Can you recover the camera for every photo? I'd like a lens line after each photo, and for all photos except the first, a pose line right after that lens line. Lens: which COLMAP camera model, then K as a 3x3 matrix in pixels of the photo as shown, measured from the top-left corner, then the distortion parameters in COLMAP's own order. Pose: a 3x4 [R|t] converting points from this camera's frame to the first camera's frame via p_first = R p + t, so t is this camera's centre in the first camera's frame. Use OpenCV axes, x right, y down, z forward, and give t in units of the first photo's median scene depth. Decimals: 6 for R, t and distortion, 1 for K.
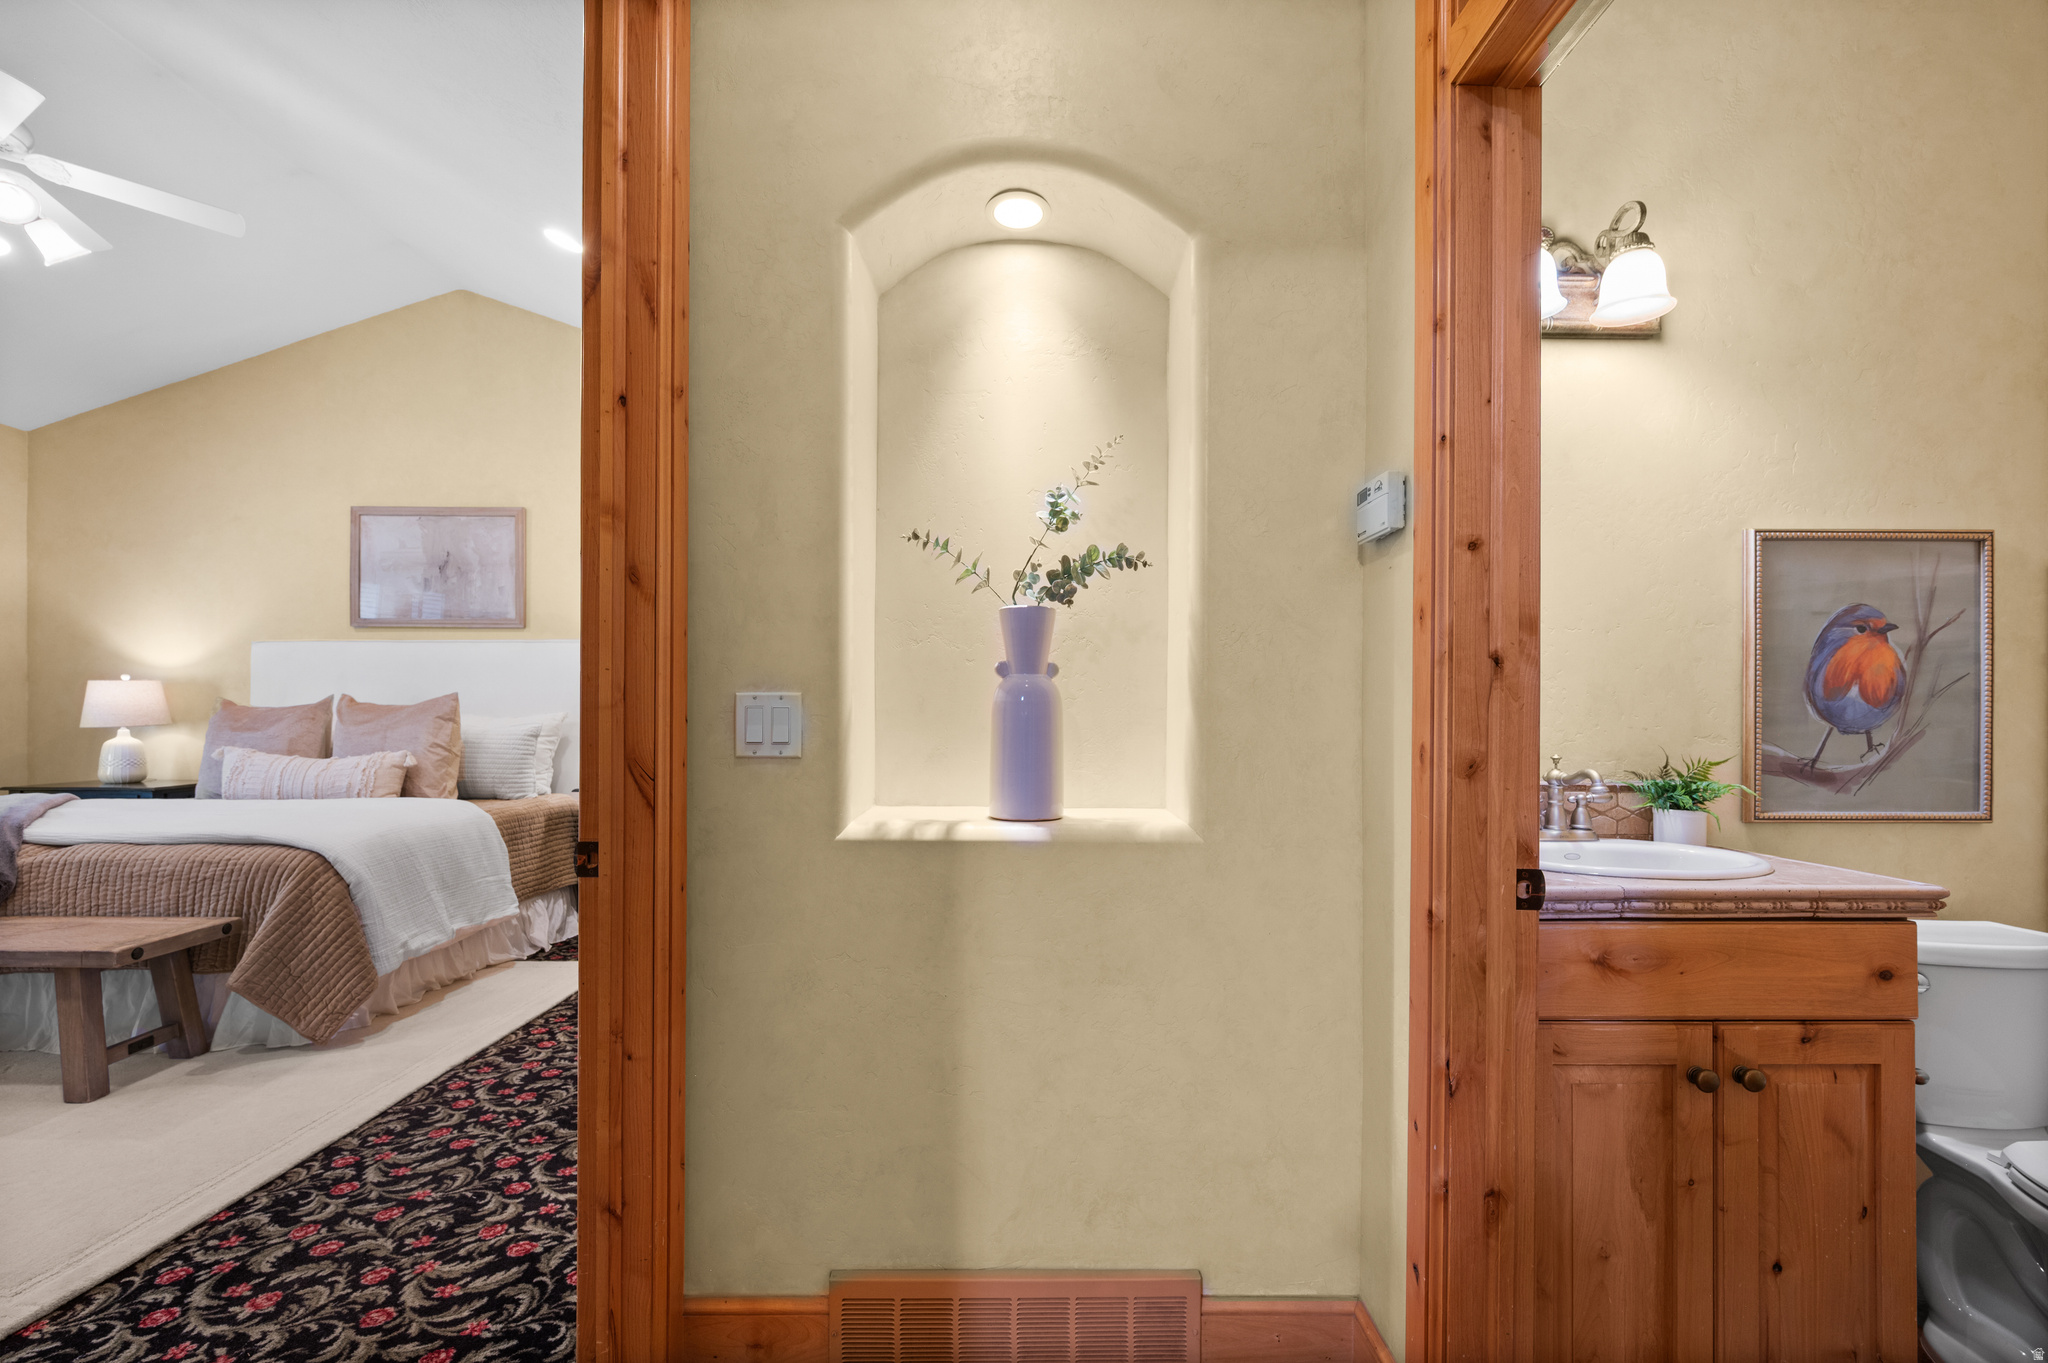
lens RADIAL K [[868.6, 0, 1035.1], [0, 868.6, 705.3], [0, 0, 1]] dist [0.001906, -0.000886]
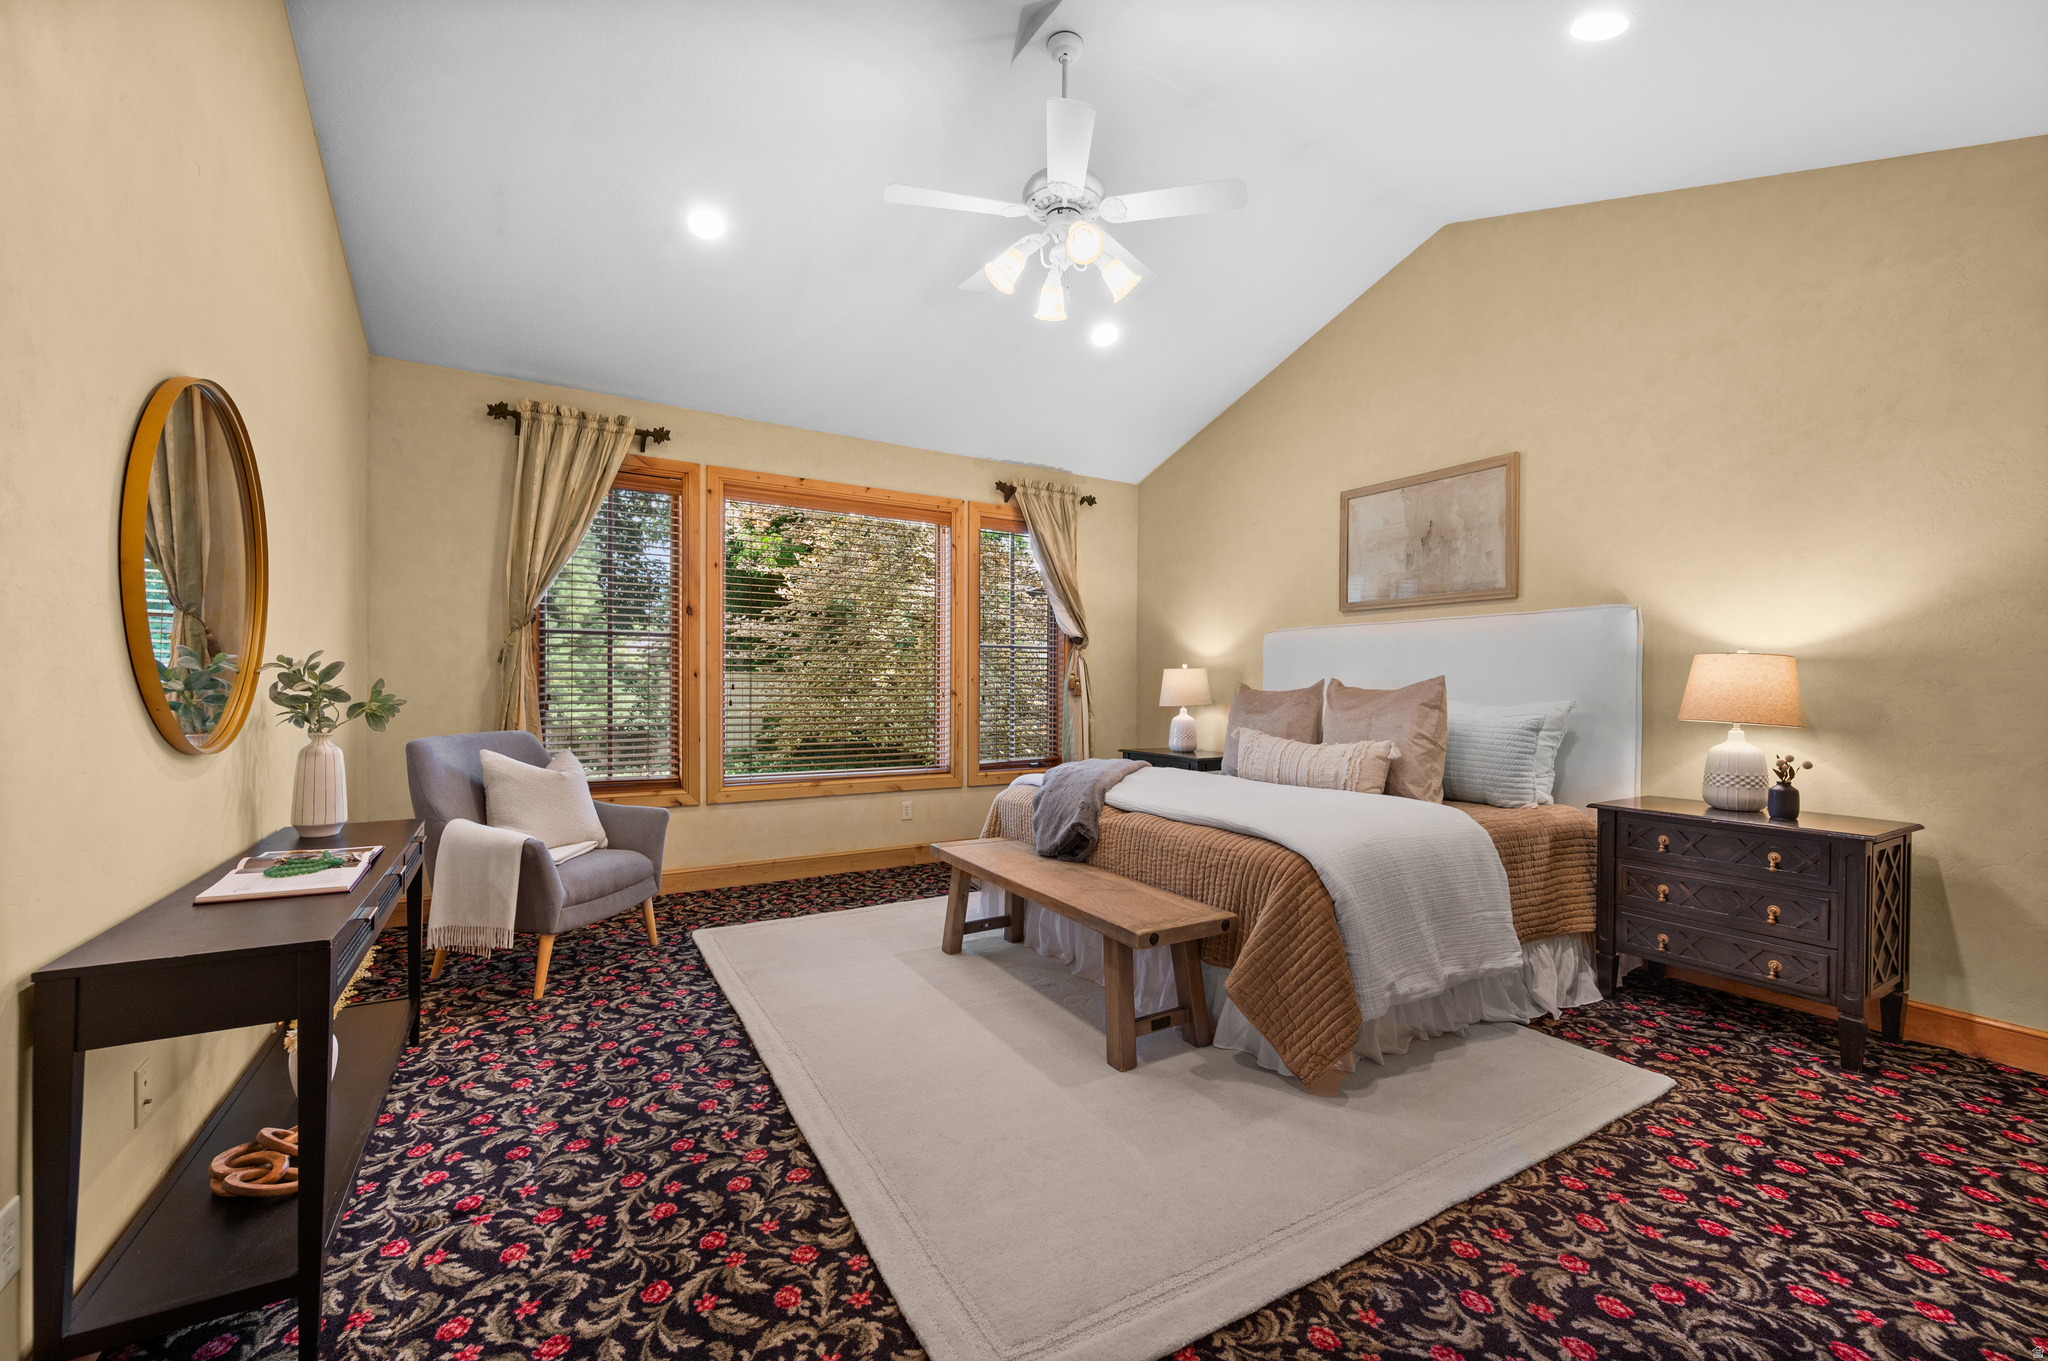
lens RADIAL K [[814.3, 0, 1016.0], [0, 814.3, 691.8], [0, 0, 1]] dist [-0.003049, 0.000171]
pose [[0.499898, 0.006900, -0.866057, -0.202701], [-0.004339, 0.999976, 0.005462, -0.001439], [0.866073, 0.001027, 0.499916, 0.262332]]
